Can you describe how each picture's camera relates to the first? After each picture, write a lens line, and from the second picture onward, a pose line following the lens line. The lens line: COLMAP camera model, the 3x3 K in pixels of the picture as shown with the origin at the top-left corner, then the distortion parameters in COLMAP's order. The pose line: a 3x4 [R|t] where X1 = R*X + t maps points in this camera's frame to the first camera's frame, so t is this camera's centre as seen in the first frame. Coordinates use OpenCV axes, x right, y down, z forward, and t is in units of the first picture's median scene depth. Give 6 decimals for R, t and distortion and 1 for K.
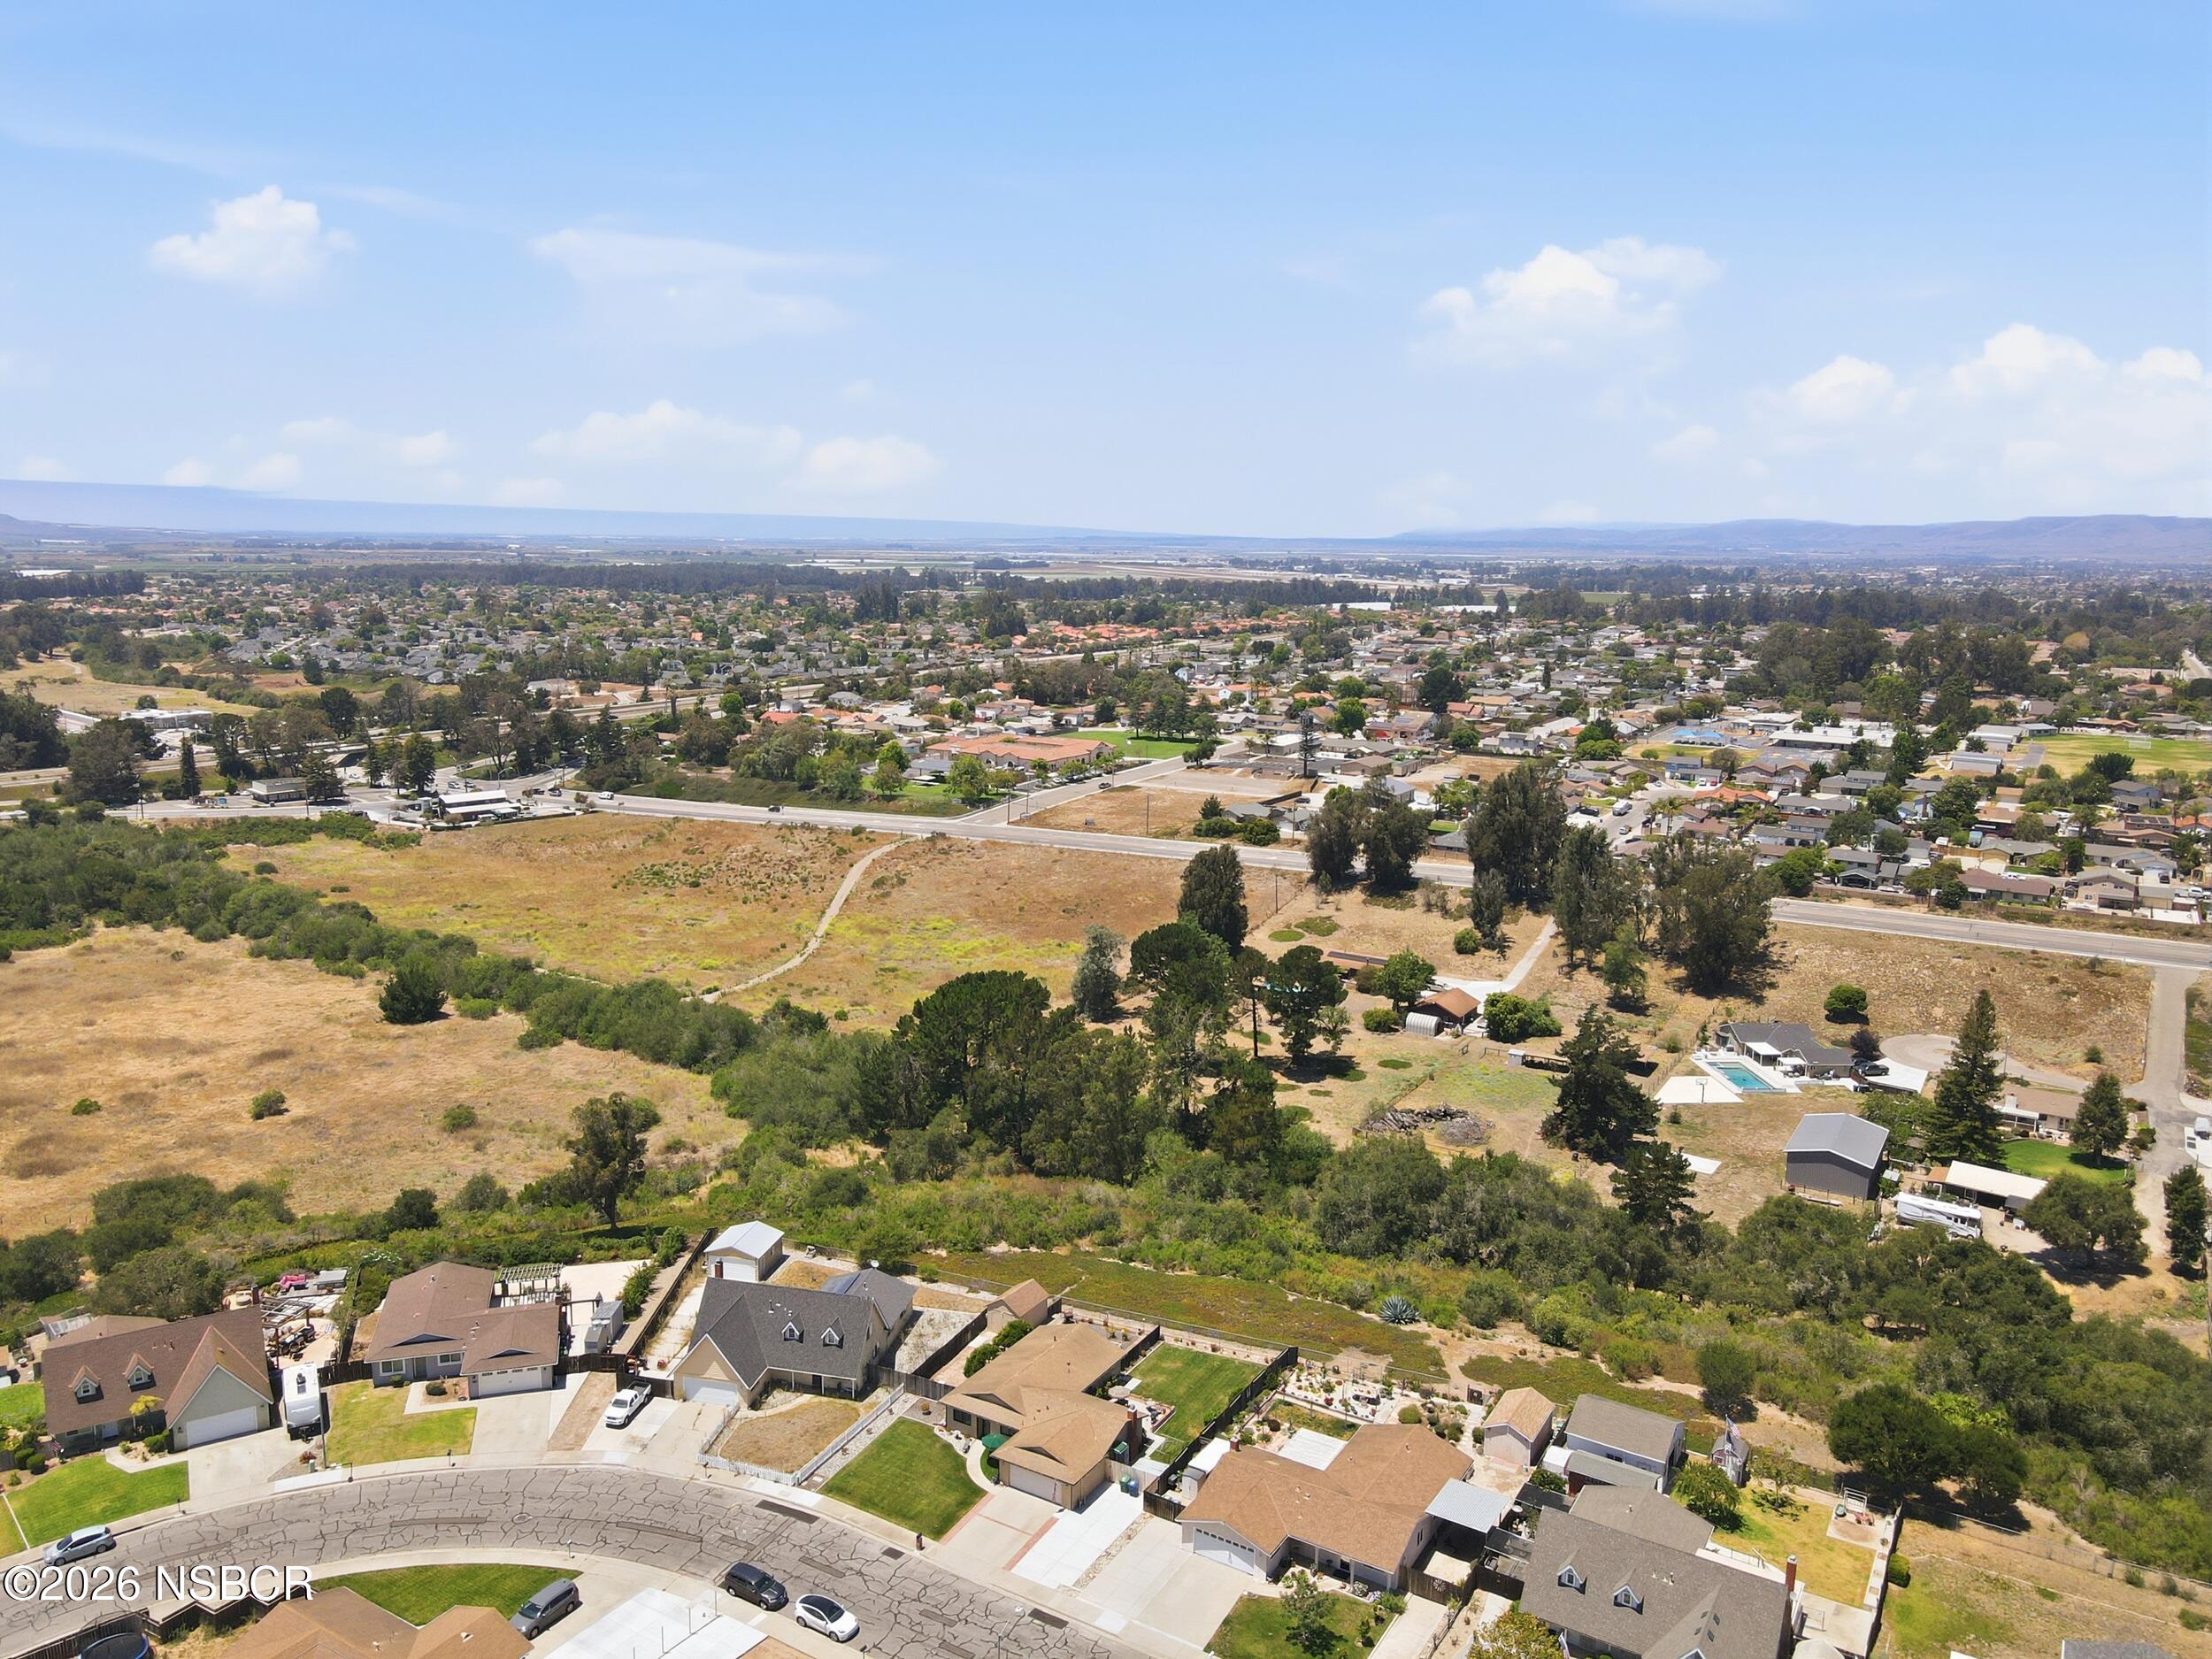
lens RADIAL K [[1515.3, 0, 1105.0], [0, 1515.3, 1026.7], [0, 0, 1]] dist [0.001789, 0.001233]
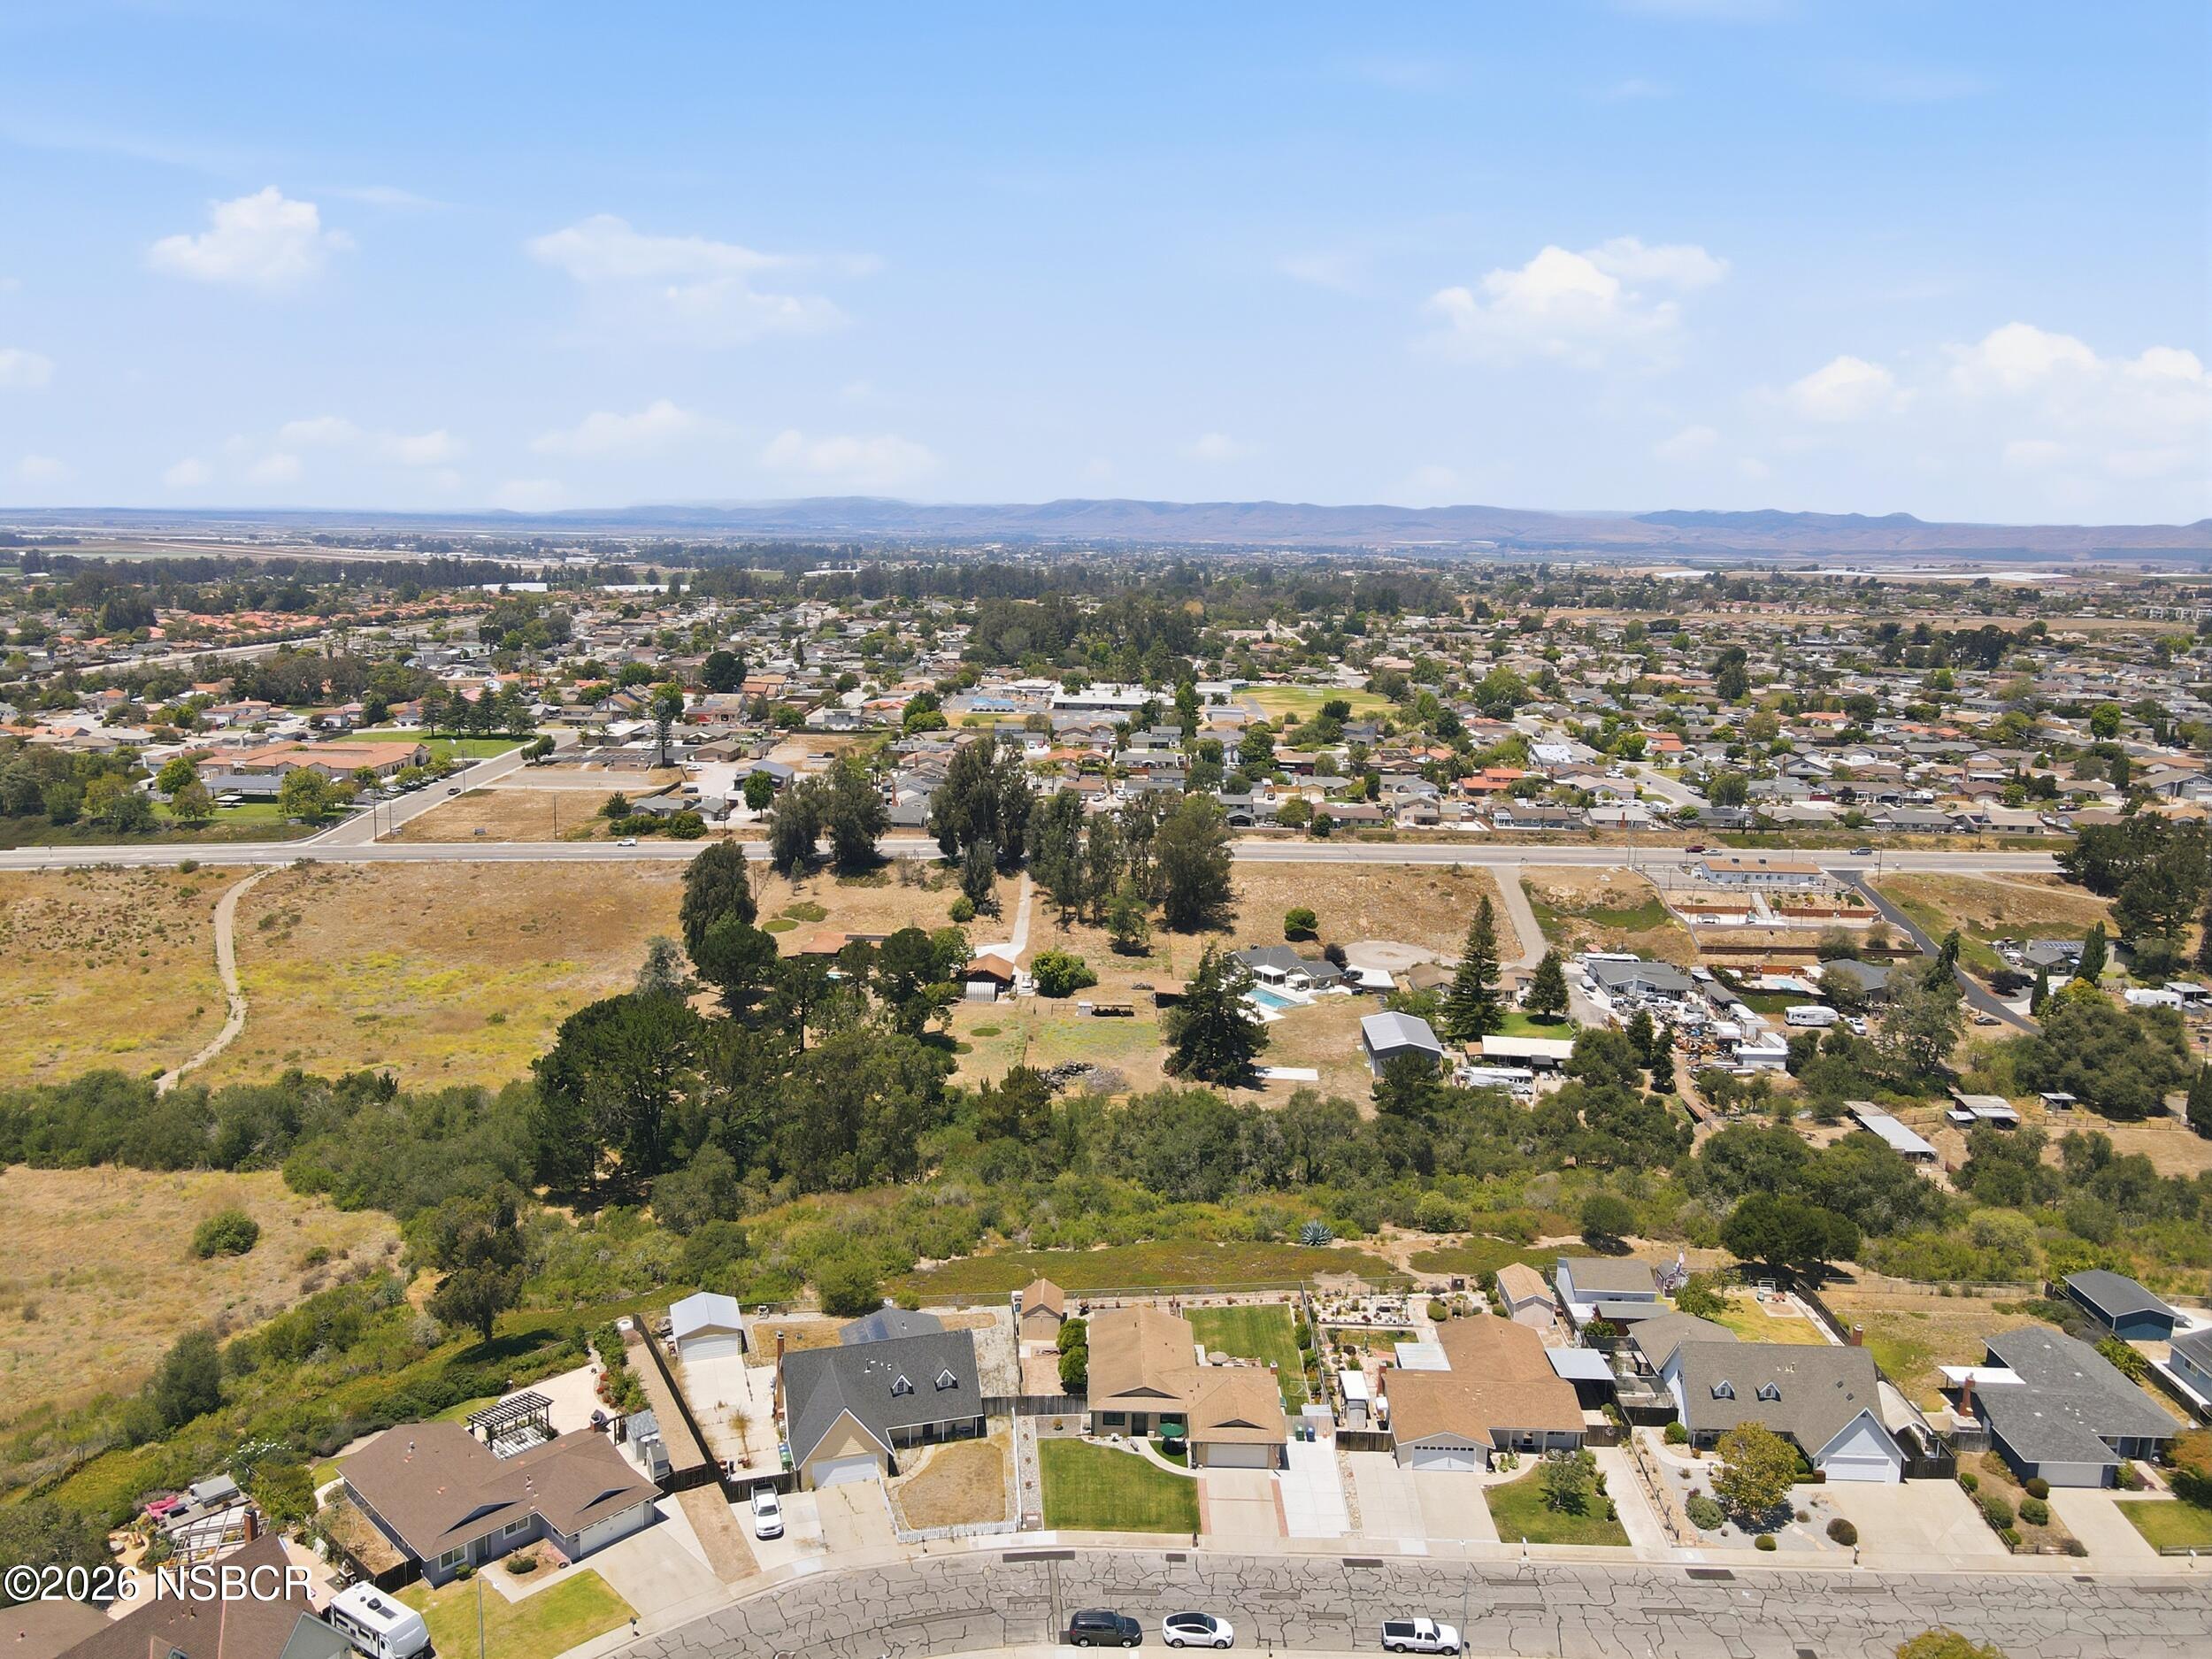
lens RADIAL K [[1512.7, 0, 1101.8], [0, 1512.7, 961.3], [0, 0, 1]] dist [-0.005961, 0.025057]
pose [[0.872027, -0.131304, 0.471516, -0.223086], [0.143916, 0.989545, 0.009401, -0.021799], [-0.467821, 0.059661, 0.881807, 0.044096]]
